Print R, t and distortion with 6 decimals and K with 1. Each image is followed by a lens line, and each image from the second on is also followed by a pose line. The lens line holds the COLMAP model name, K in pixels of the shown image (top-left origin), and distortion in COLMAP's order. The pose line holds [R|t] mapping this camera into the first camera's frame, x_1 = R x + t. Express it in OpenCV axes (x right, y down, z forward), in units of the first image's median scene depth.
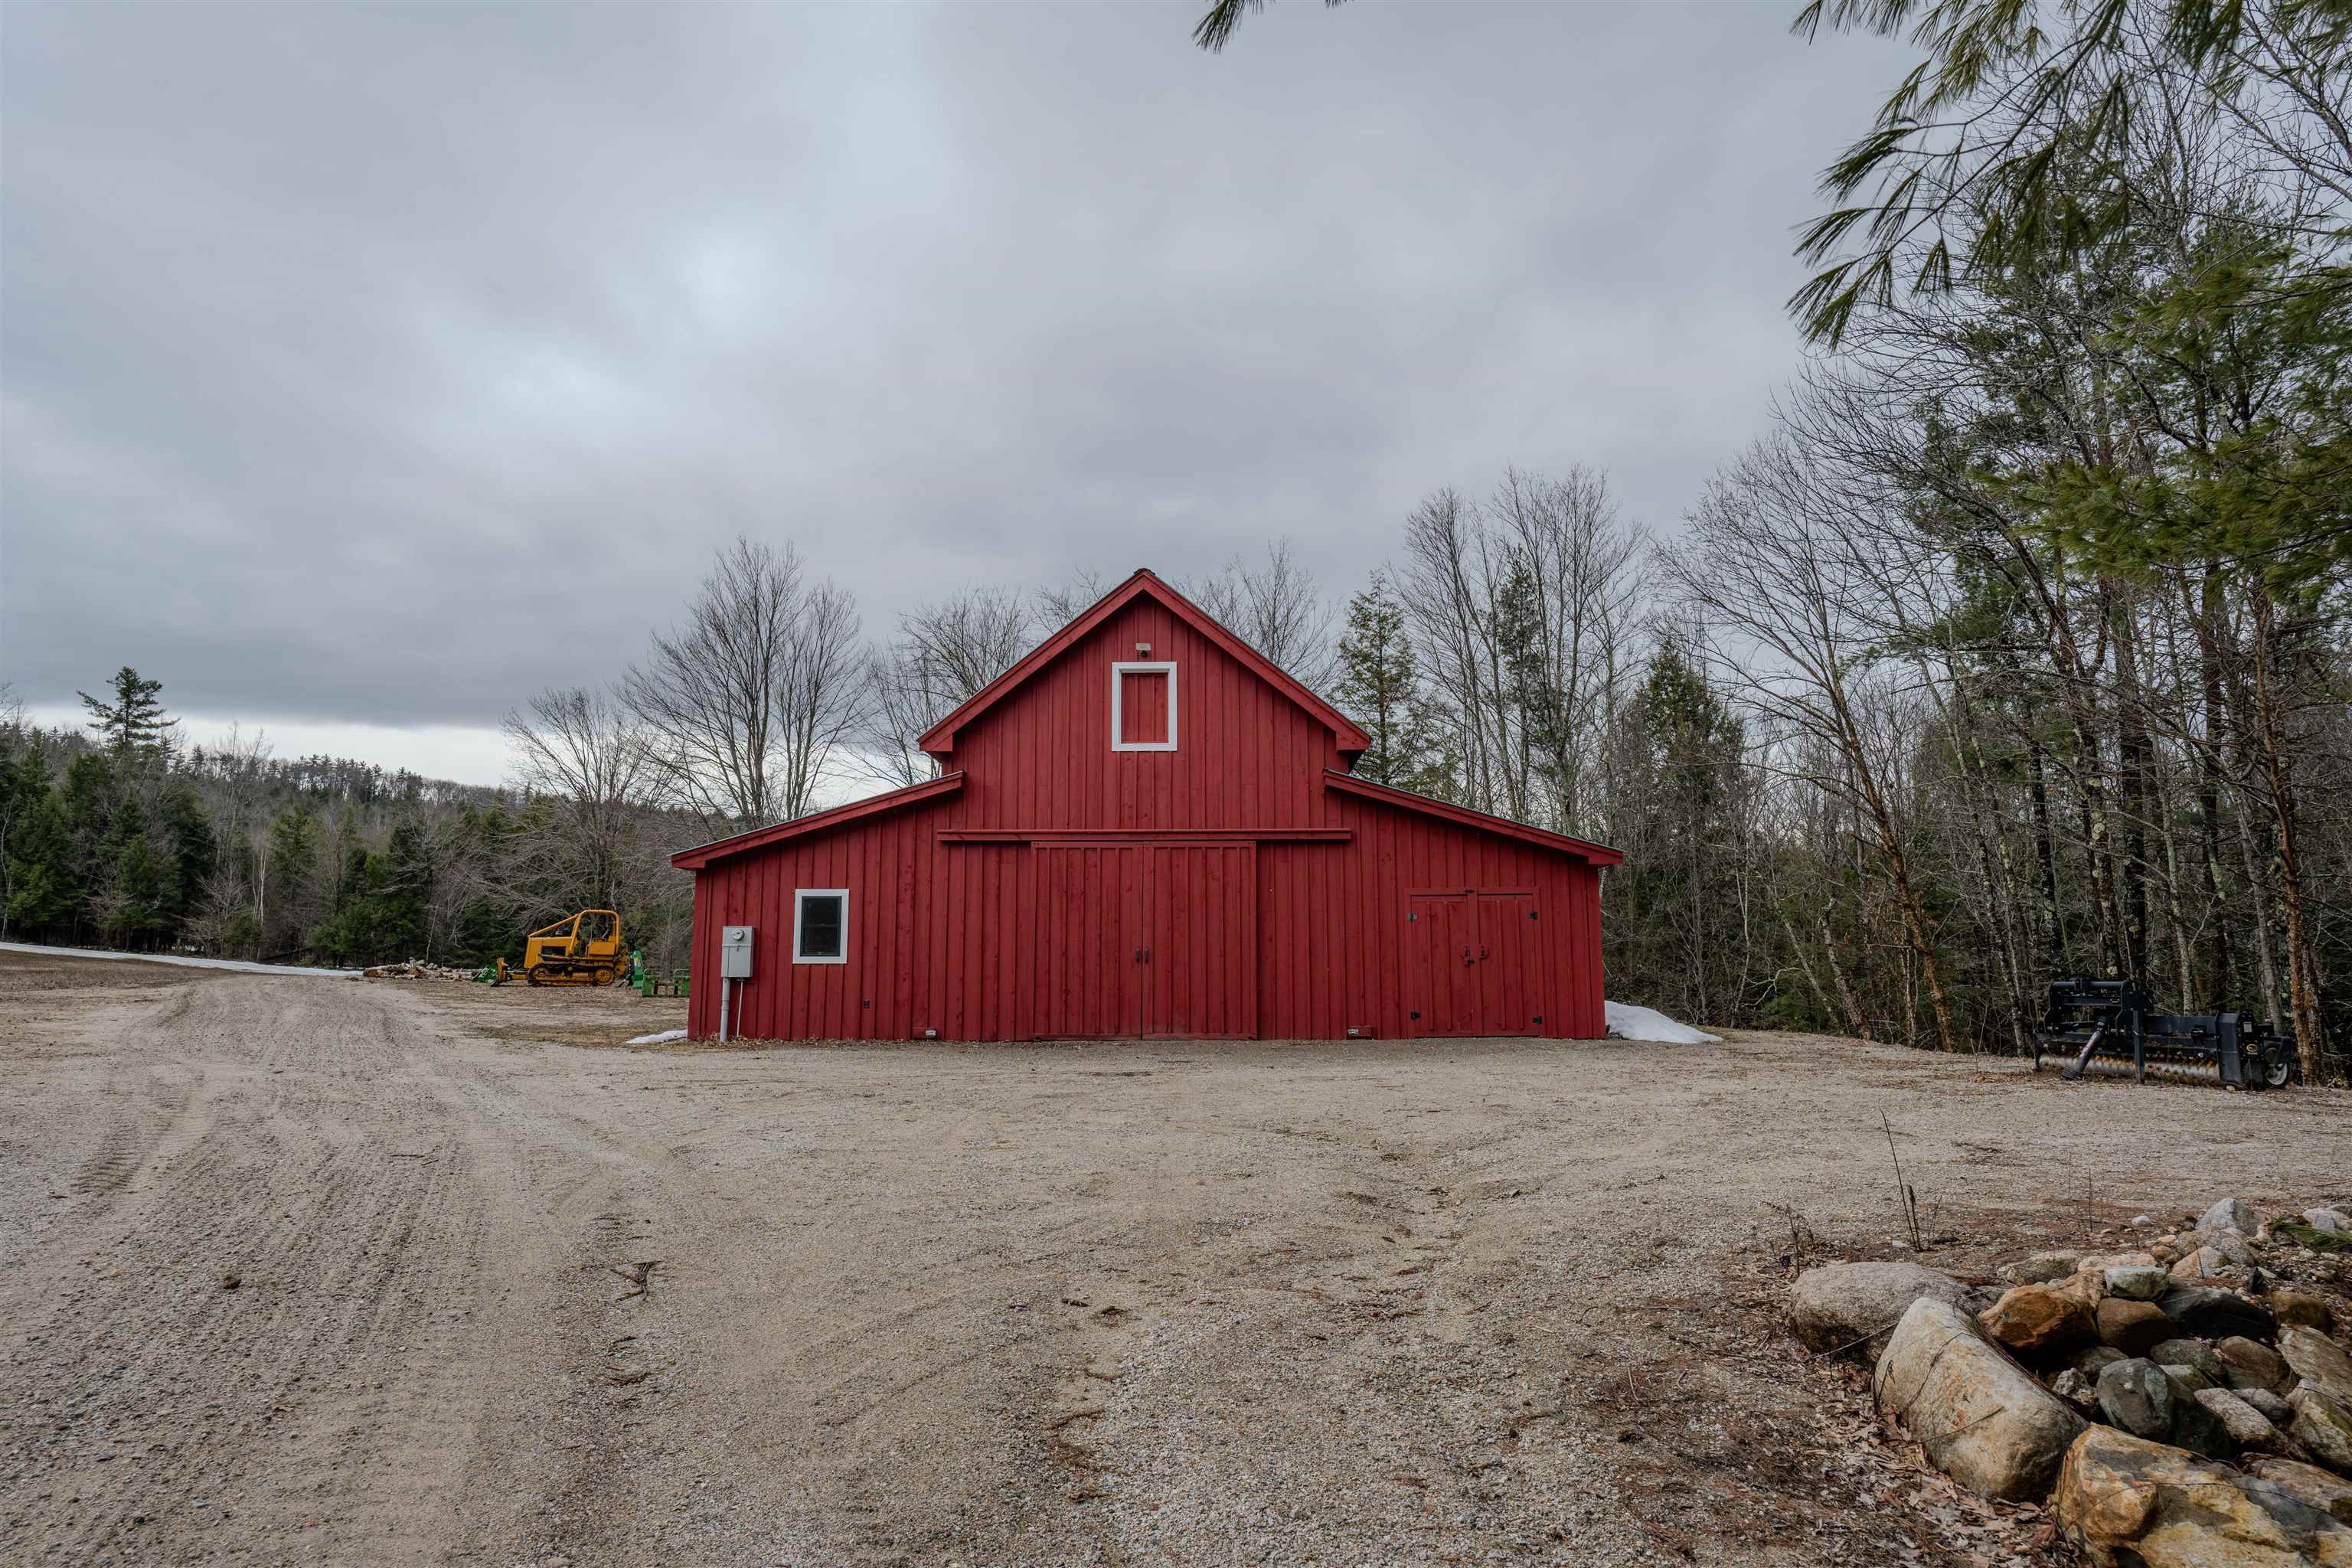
lens RADIAL K [[1310.5, 0, 1181.8], [0, 1310.5, 794.8], [0, 0, 1]] dist [-0.000896, 0.000444]
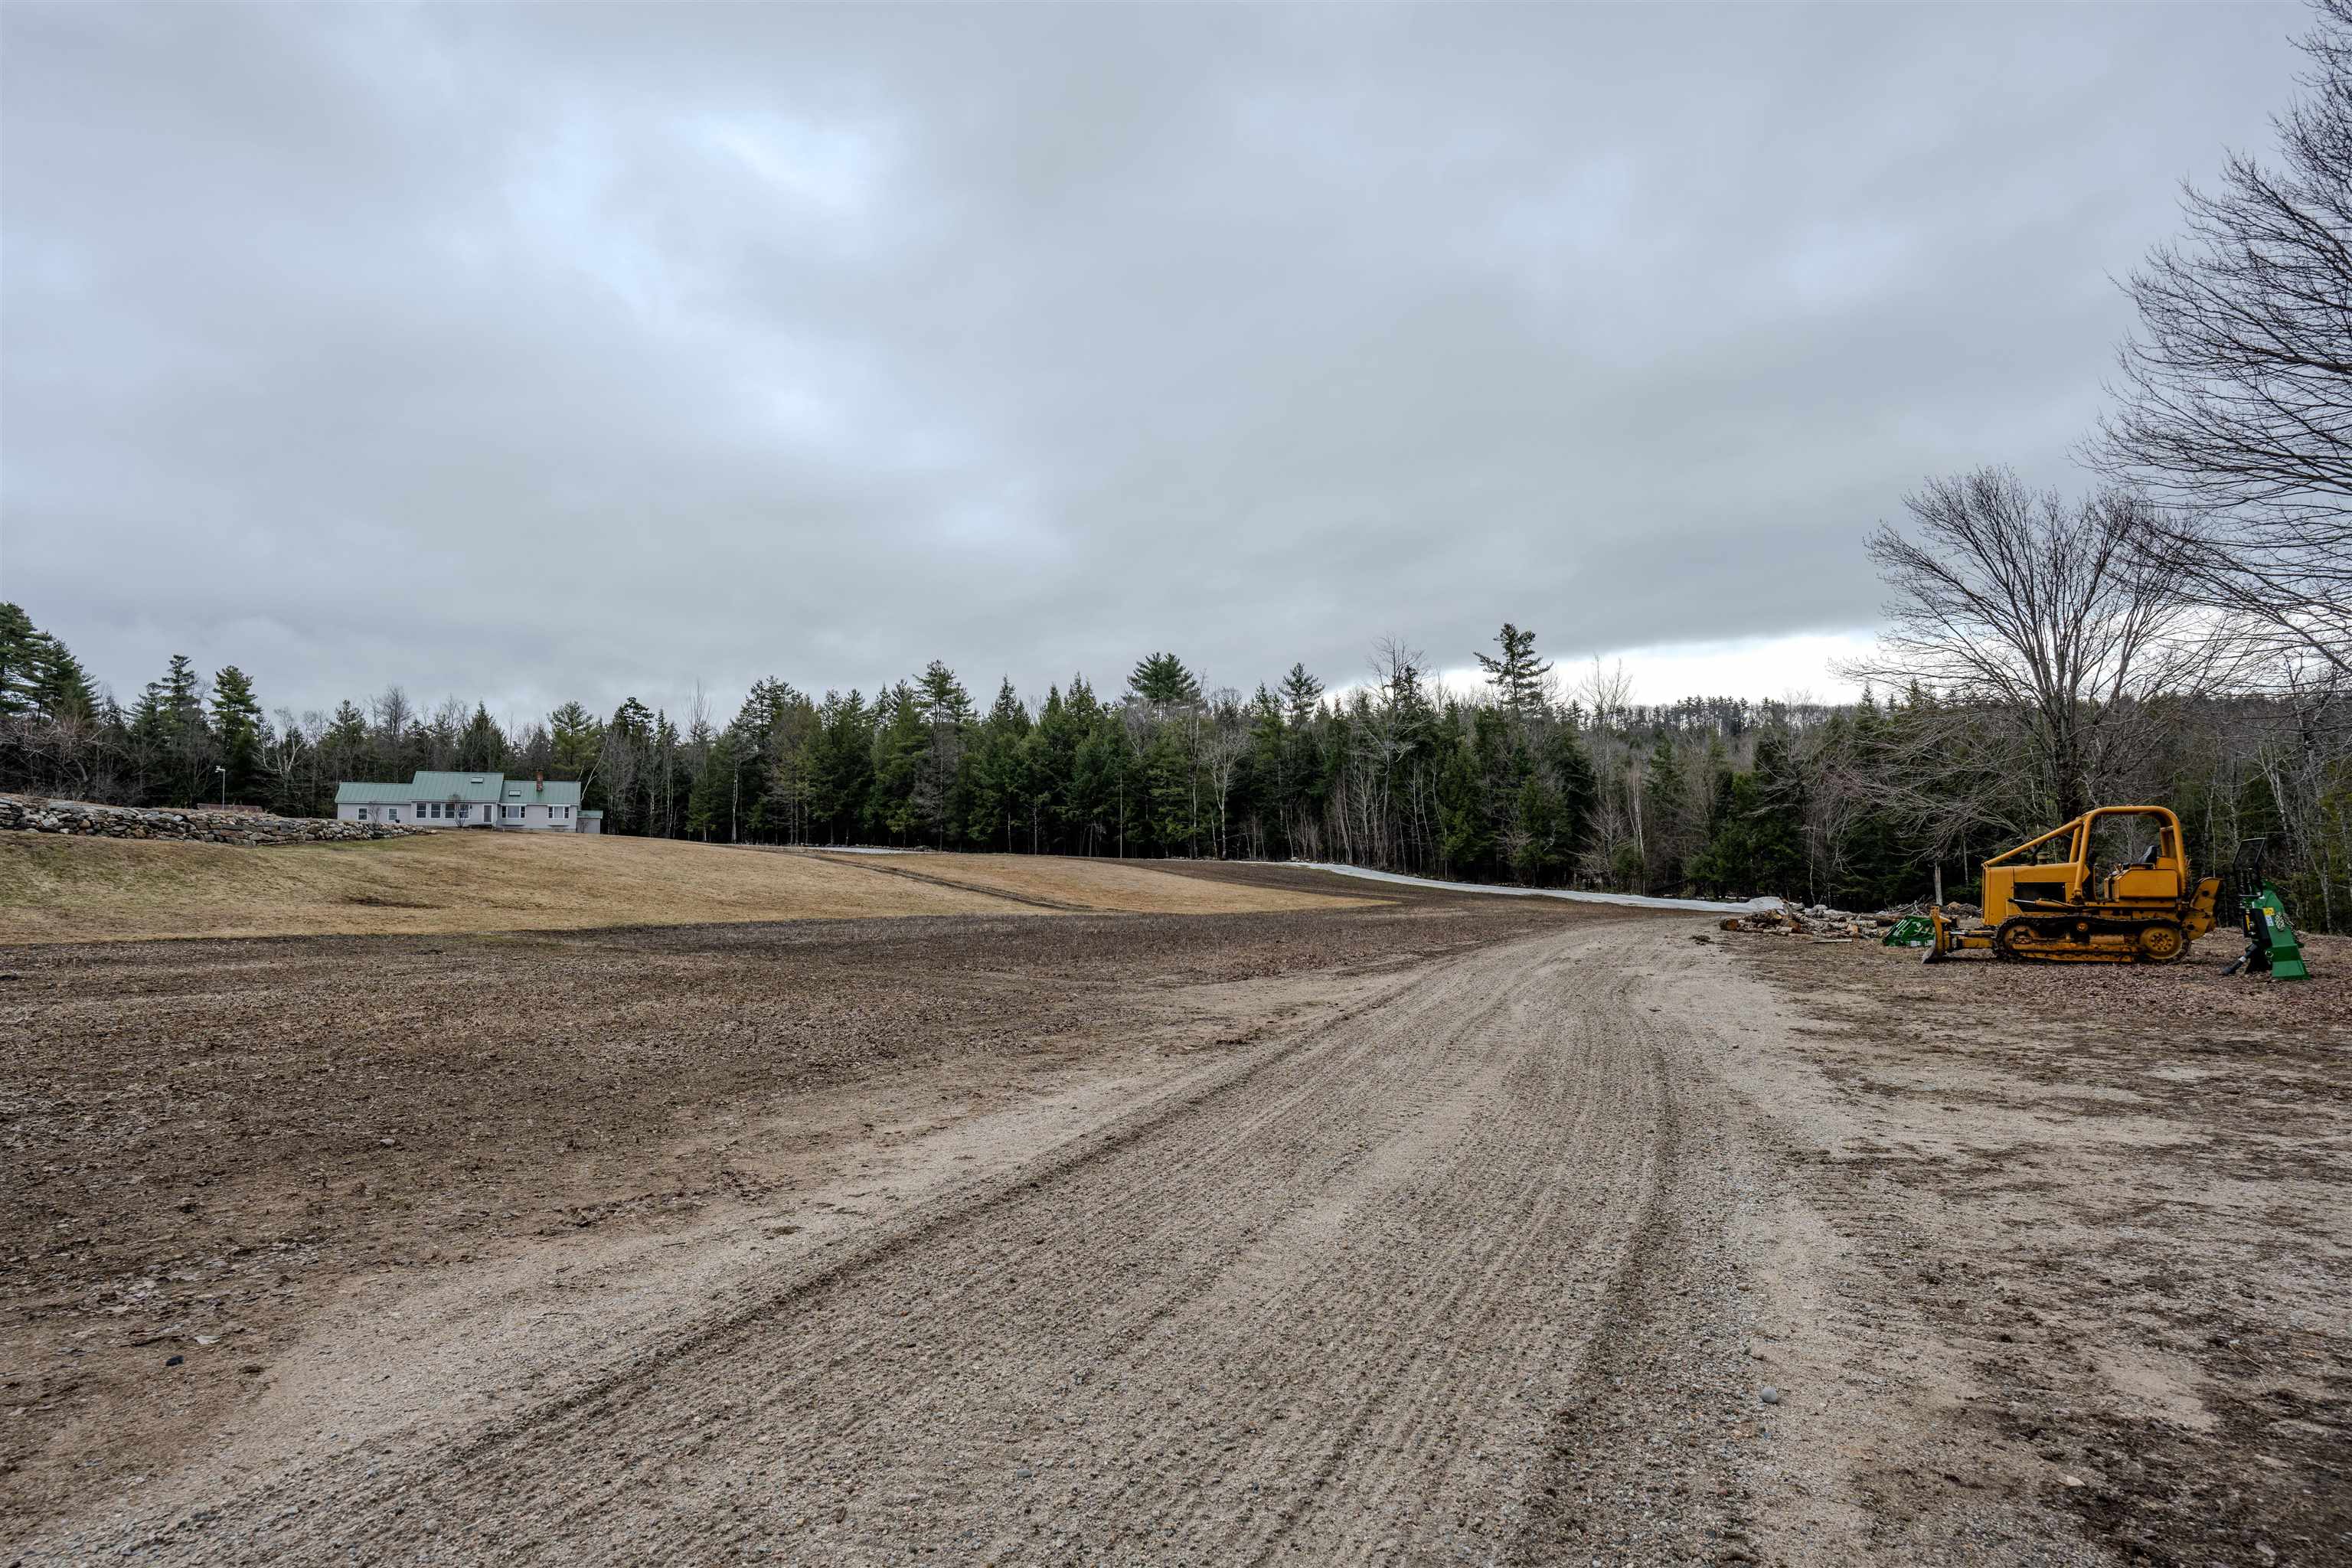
lens RADIAL K [[1310.5, 0, 1185.0], [0, 1310.5, 793.9], [0, 0, 1]] dist [-0.000896, 0.000444]
pose [[0.568256, -0.079744, -0.818979, -0.094885], [0.128479, 0.991685, -0.007414, 0.016367], [0.812760, -0.101008, 0.573776, 0.169122]]
